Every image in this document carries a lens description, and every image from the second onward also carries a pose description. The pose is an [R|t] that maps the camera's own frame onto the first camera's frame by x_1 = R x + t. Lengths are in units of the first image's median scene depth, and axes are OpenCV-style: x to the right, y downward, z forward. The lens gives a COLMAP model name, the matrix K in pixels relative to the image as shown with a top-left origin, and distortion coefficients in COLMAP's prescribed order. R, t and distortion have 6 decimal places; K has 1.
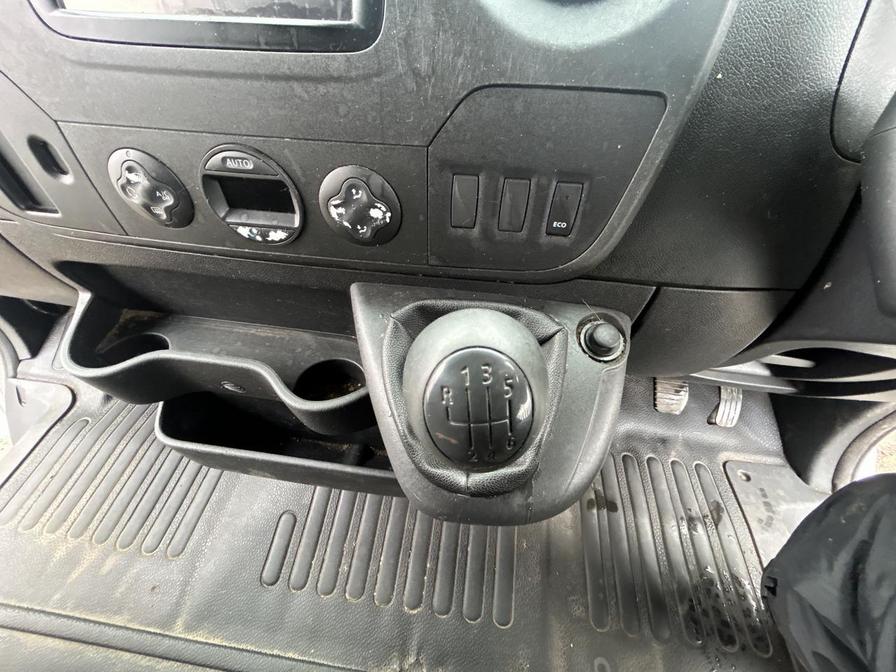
lens RADIAL K [[375.0, 0, 448.0], [0, 375.0, 336.0], [0, 0, 1]] dist [0.009841, 0.000113]
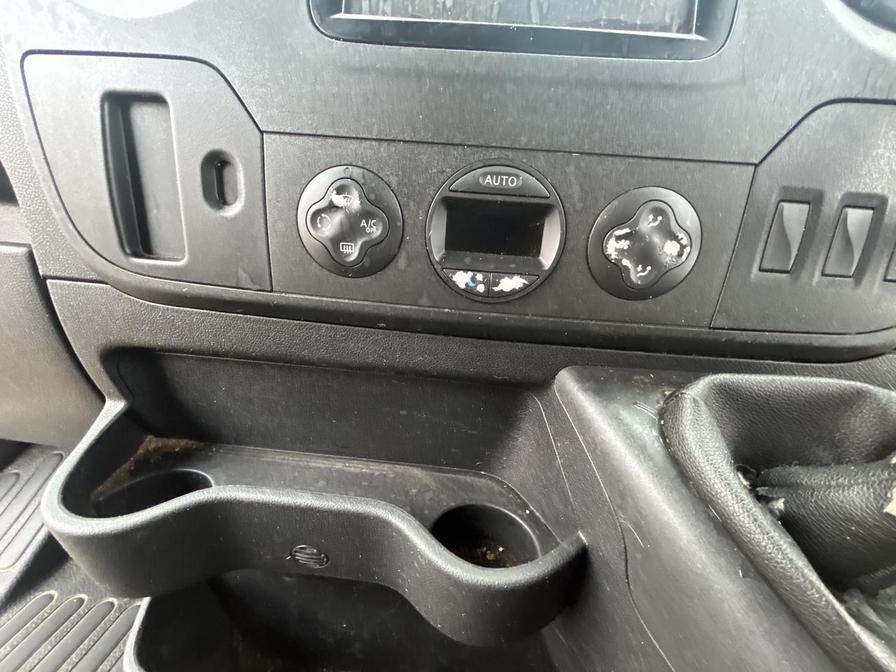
lens RADIAL K [[375.0, 0, 448.0], [0, 375.0, 336.0], [0, 0, 1]] dist [0.009841, 0.000113]
pose [[0.995340, 0.027581, 0.092396, -0.629353], [0.016572, 0.895034, -0.445691, 0.139998], [-0.094990, 0.445145, 0.890406, 0.409010]]
